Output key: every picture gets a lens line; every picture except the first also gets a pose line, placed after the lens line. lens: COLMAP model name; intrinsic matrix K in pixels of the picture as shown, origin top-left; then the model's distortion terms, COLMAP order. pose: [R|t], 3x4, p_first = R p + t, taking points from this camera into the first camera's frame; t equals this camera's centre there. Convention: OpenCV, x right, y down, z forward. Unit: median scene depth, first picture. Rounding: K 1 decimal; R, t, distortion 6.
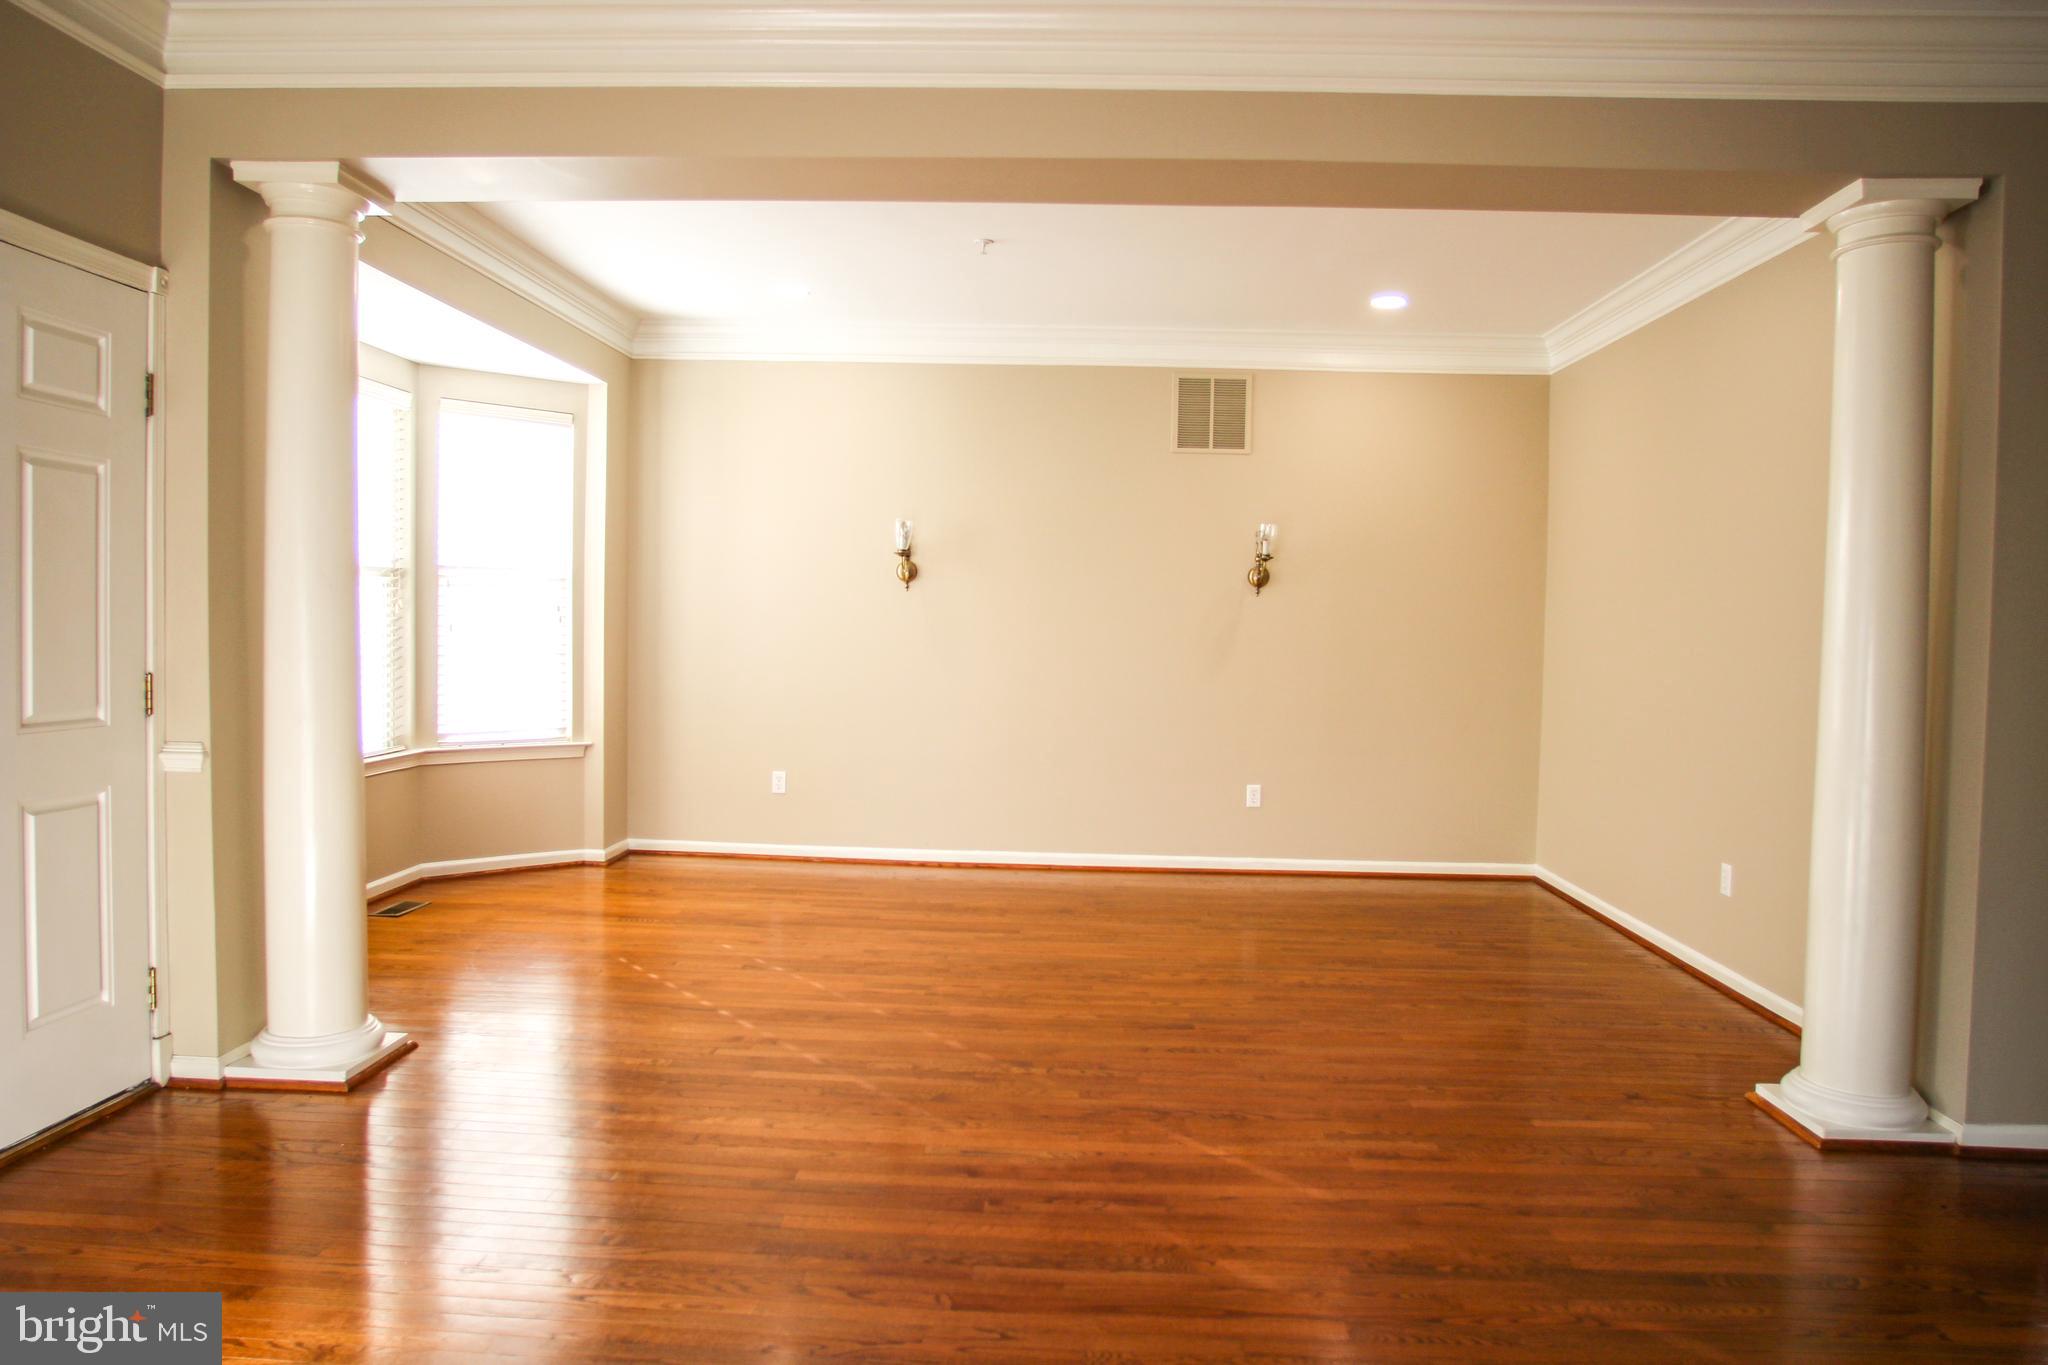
lens RADIAL K [[1316.0, 0, 1020.3], [0, 1316.0, 676.0], [0, 0, 1]] dist [-0.076193, 0.042328]
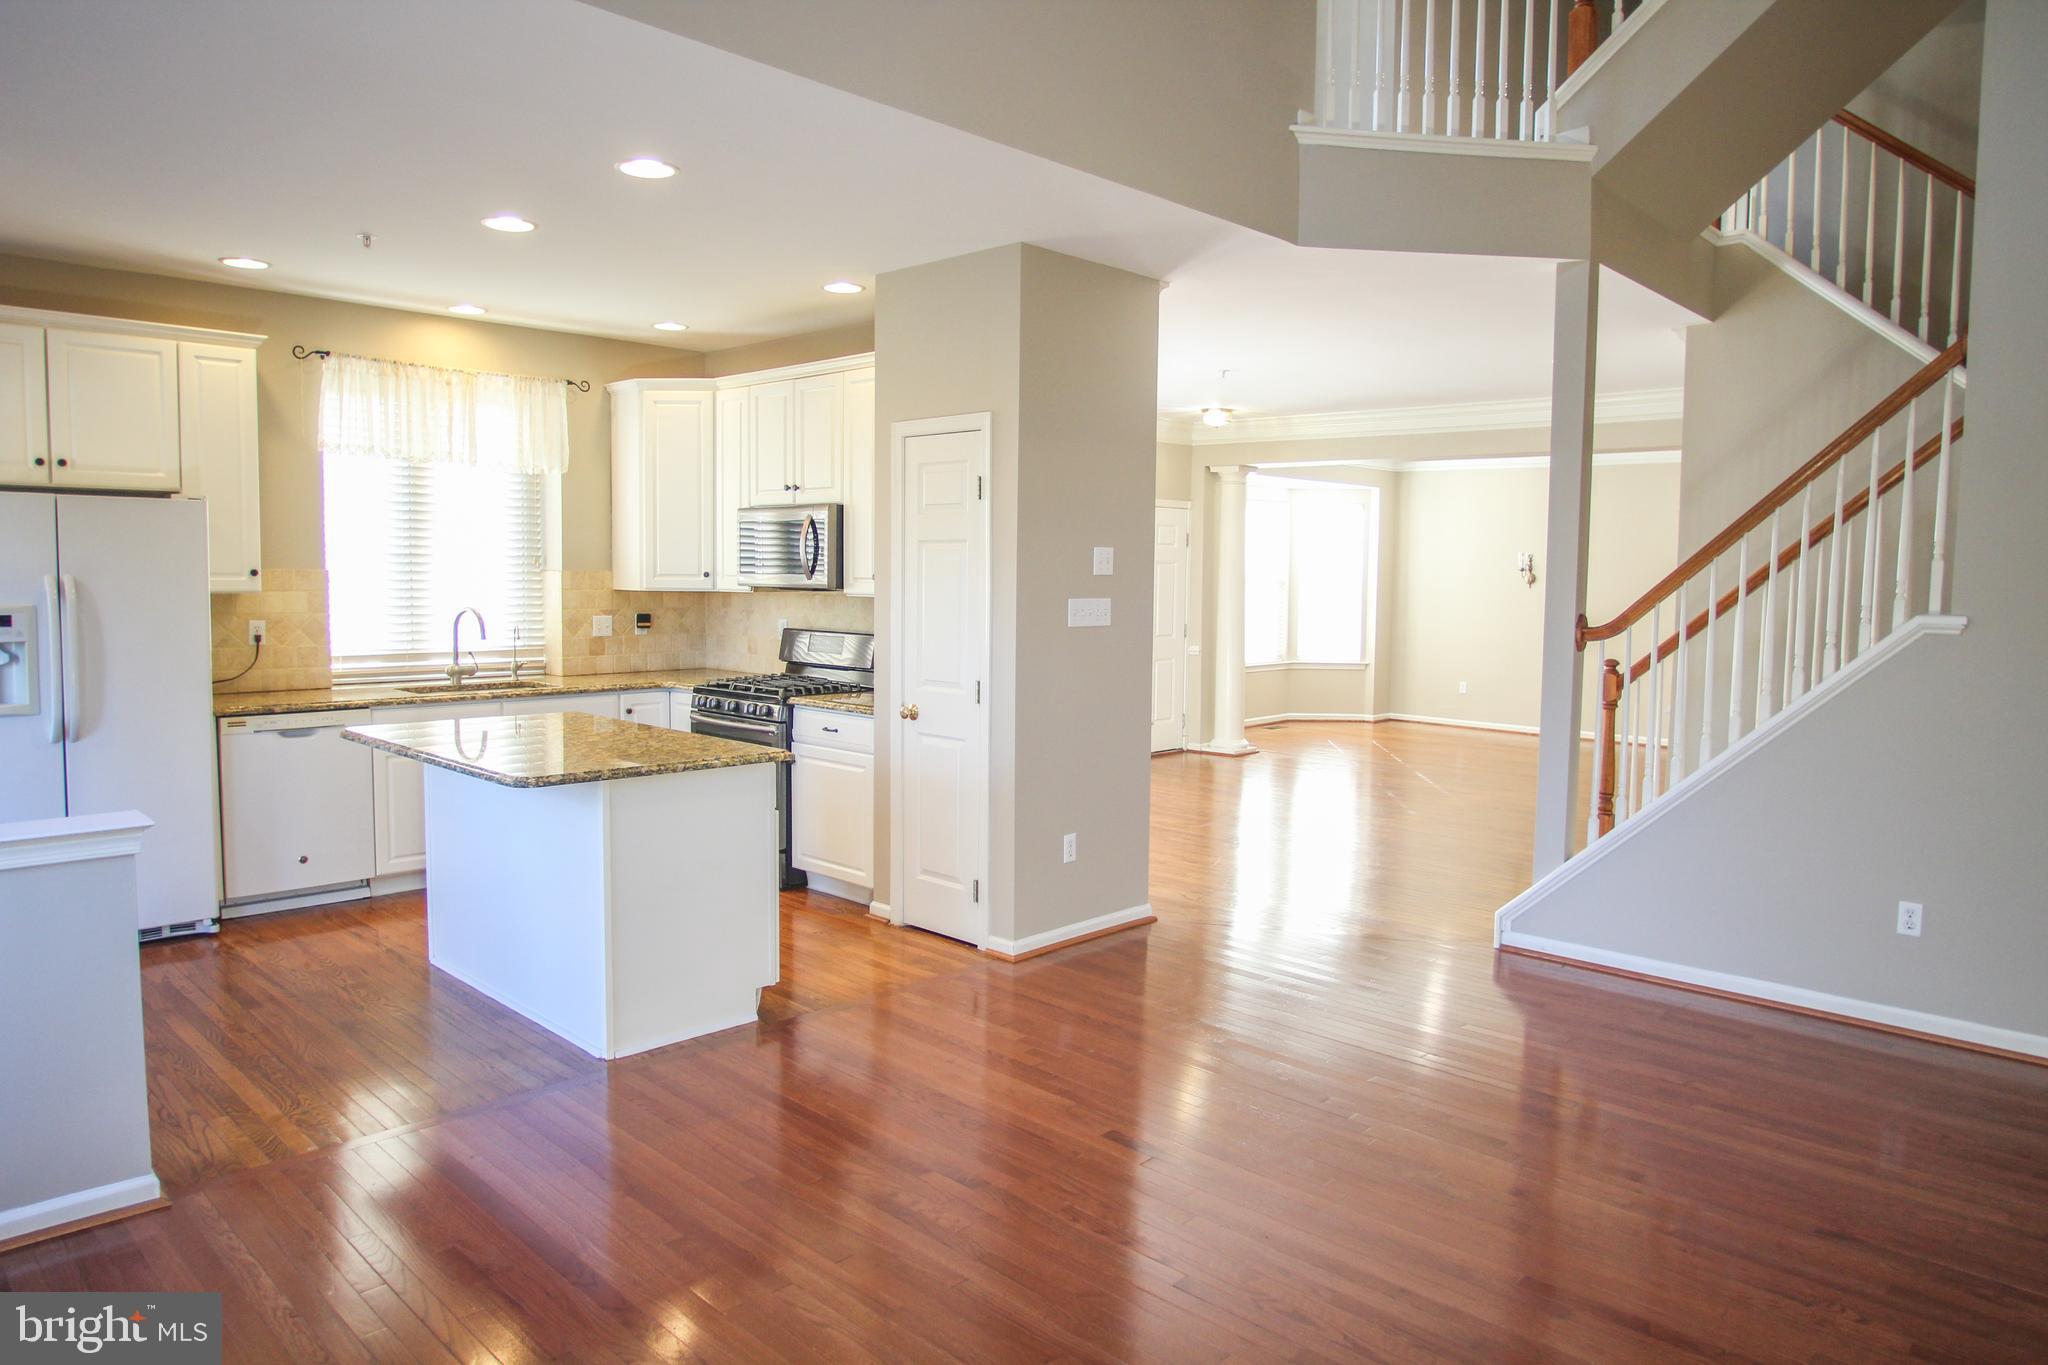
lens RADIAL K [[1316.0, 0, 1026.1], [0, 1316.0, 674.4], [0, 0, 1]] dist [-0.076193, 0.042328]
pose [[0.753649, 0.038195, -0.656167, 0.968204], [-0.023367, 0.999236, 0.031327, 0.026113], [0.656862, -0.008278, 0.753966, -1.428619]]
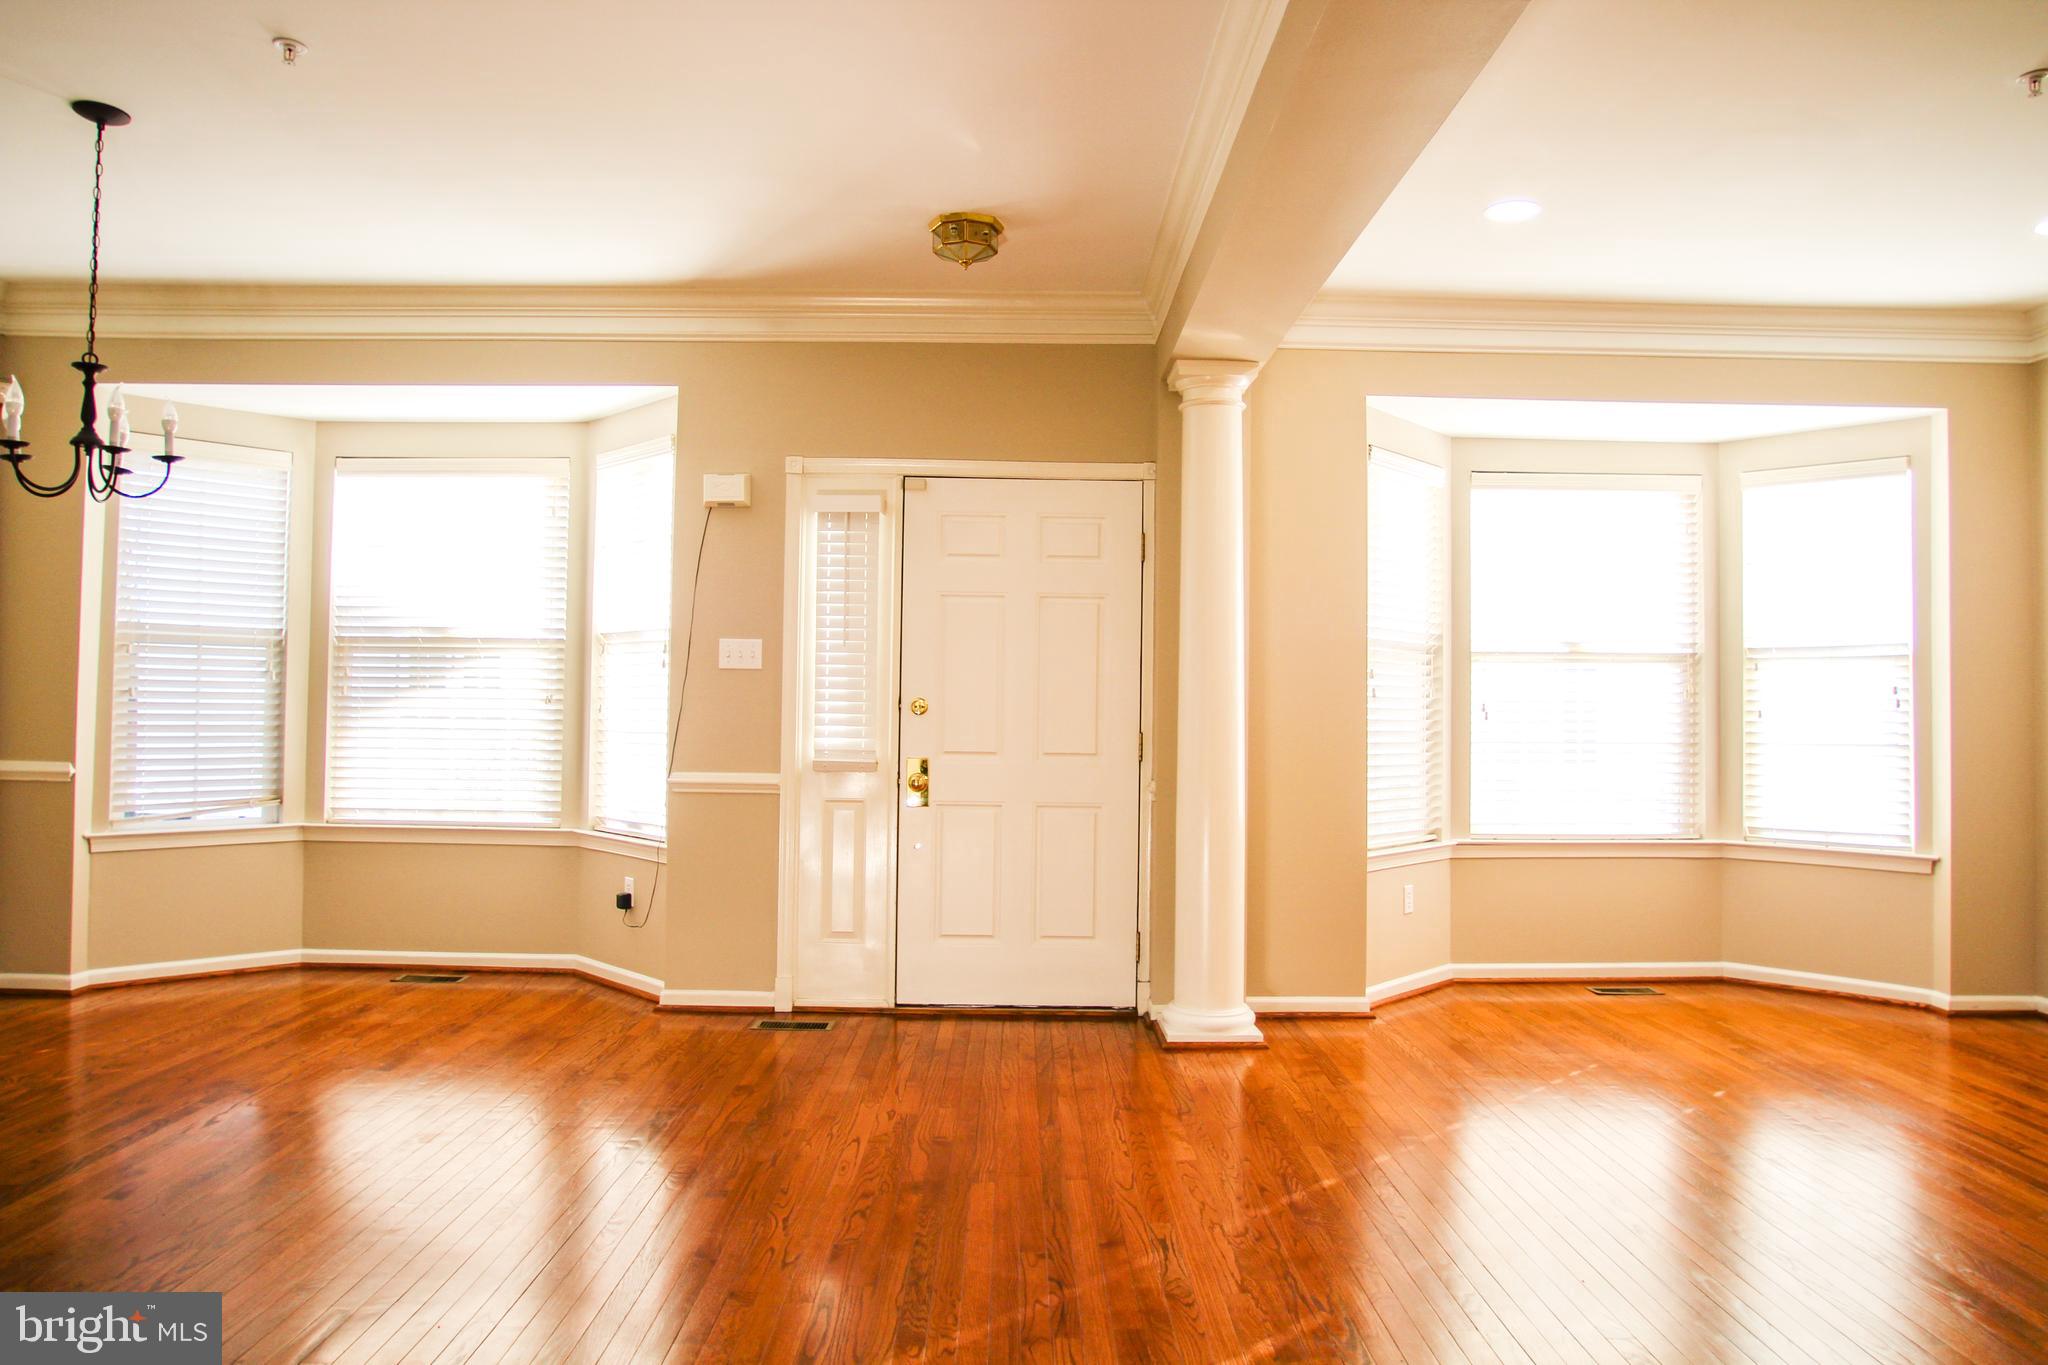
lens RADIAL K [[1316.0, 0, 1025.1], [0, 1316.0, 682.2], [0, 0, 1]] dist [-0.076193, 0.042328]
pose [[0.056596, -0.039243, -0.997626, 0.660624], [-0.049647, 0.997880, -0.042069, 0.007364], [0.997162, 0.051910, 0.054528, 0.610941]]
